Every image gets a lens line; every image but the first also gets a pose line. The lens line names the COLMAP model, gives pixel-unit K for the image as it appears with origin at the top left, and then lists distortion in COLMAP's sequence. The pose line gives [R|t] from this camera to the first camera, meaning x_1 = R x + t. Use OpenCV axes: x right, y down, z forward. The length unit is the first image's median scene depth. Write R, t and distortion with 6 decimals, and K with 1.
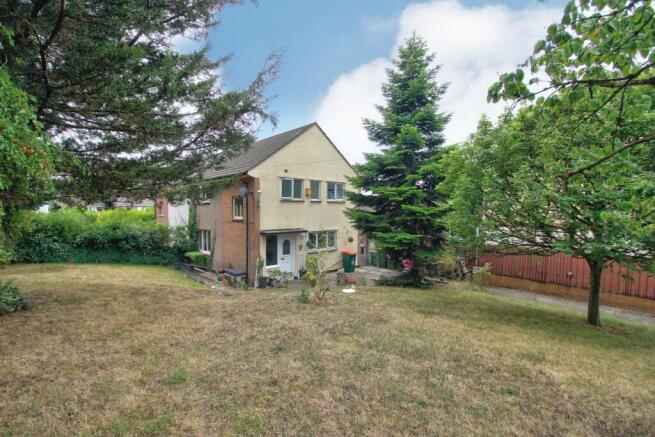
lens RADIAL K [[303.6, 0, 327.5], [0, 303.6, 218.5], [0, 0, 1]] dist [0.030746, -0.018896]
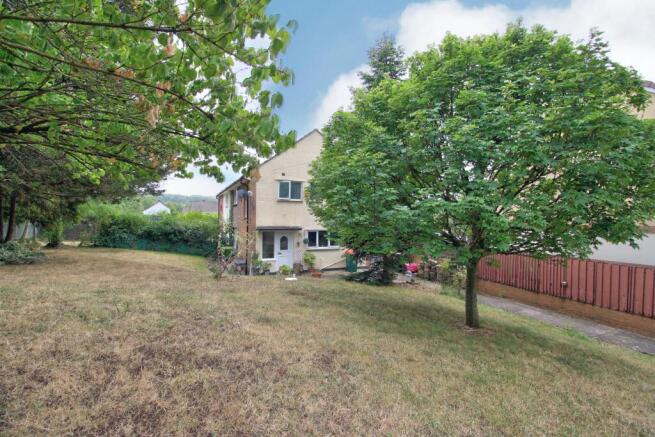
lens RADIAL K [[303.6, 0, 327.5], [0, 303.6, 218.5], [0, 0, 1]] dist [0.030746, -0.018896]
pose [[0.954002, 0.011726, -0.299571, 0.353474], [-0.019939, 0.999504, -0.024376, 0.029089], [0.299136, 0.029228, 0.953763, -0.009561]]
